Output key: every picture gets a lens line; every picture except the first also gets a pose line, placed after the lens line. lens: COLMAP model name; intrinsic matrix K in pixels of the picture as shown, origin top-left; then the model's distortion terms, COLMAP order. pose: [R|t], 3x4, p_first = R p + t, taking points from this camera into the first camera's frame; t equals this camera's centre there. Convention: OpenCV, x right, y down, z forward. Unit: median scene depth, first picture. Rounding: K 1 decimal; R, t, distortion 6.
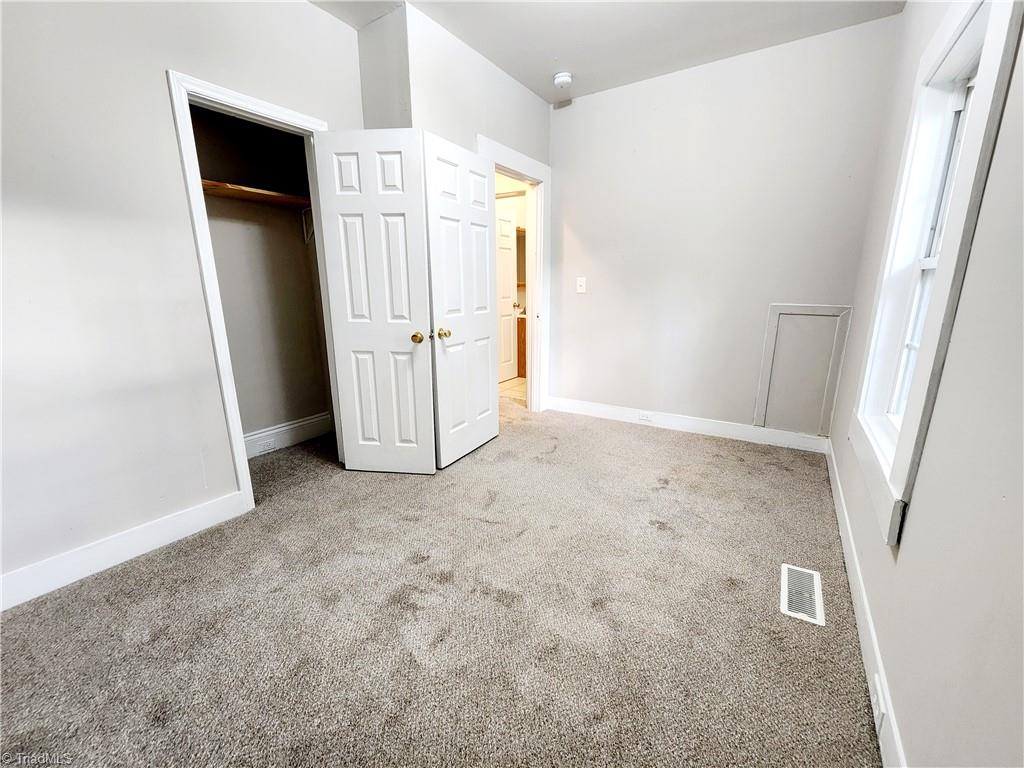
lens RADIAL K [[418.2, 0, 512.0], [0, 418.2, 384.0], [0, 0, 1]] dist [-0.014108, 0.000120]
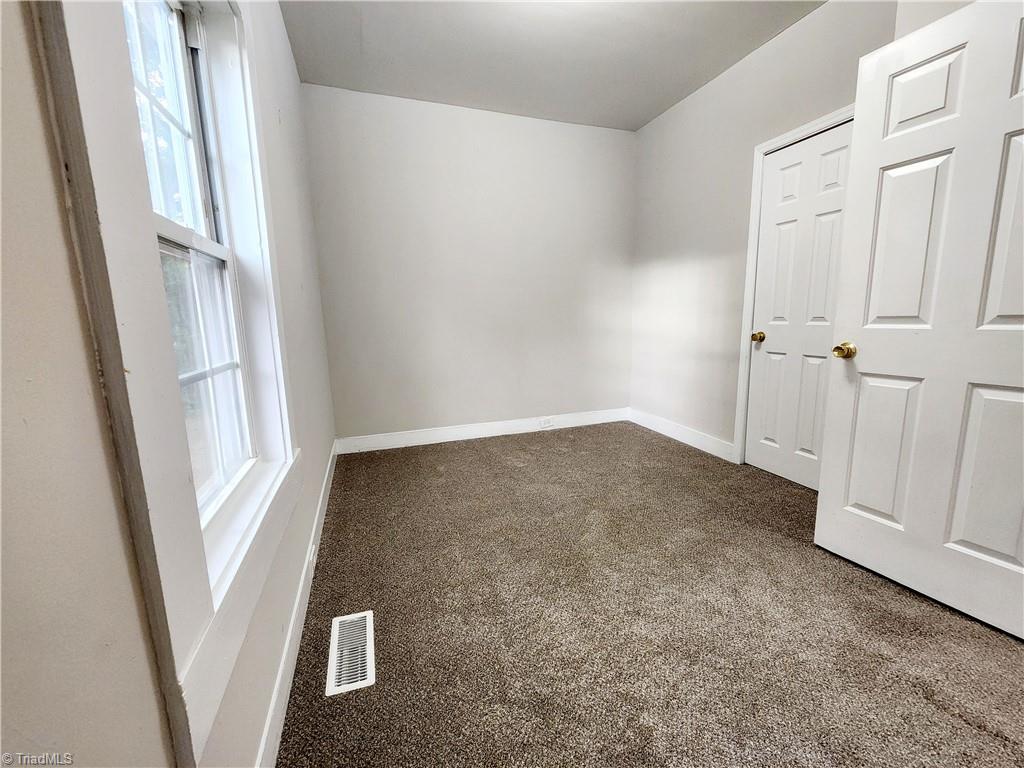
lens RADIAL K [[418.2, 0, 512.0], [0, 418.2, 384.0], [0, 0, 1]] dist [-0.014108, 0.000120]
pose [[-0.605112, 0.141820, -0.783407, 0.907811], [-0.163072, 0.941065, 0.296319, -0.241916], [0.779260, 0.307058, -0.546323, 1.293765]]
